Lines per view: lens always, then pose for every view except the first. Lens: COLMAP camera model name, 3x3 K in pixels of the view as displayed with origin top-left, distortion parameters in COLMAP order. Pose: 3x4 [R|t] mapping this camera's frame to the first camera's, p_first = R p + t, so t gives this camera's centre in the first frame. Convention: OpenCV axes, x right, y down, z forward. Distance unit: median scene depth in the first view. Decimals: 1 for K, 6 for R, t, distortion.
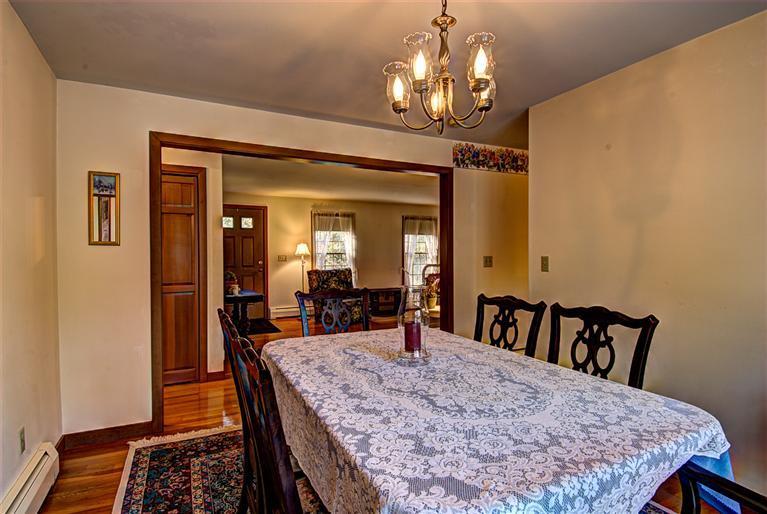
lens RADIAL K [[399.3, 0, 383.5], [0, 399.3, 257.0], [0, 0, 1]] dist [0.052069, -0.057146]
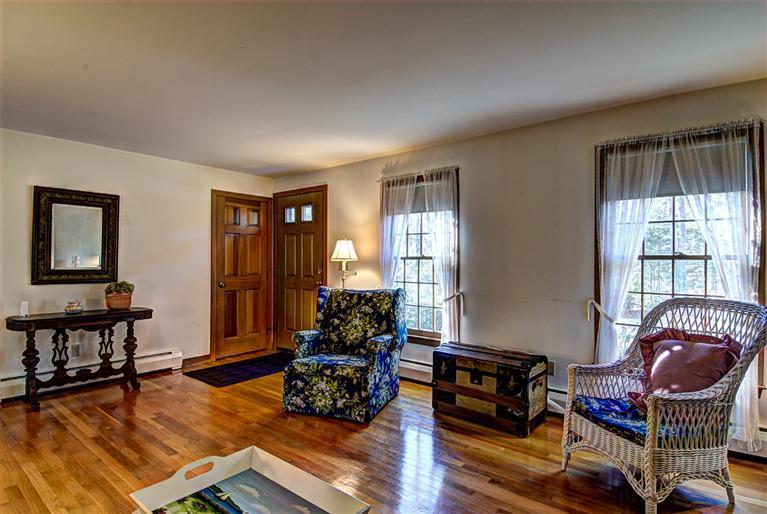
lens RADIAL K [[399.3, 0, 383.5], [0, 399.3, 257.0], [0, 0, 1]] dist [0.052069, -0.057146]
pose [[0.413808, -0.003013, -0.910359, 0.308624], [-0.013400, 0.999866, -0.009401, -0.004792], [0.910265, 0.016089, 0.413712, 0.759627]]
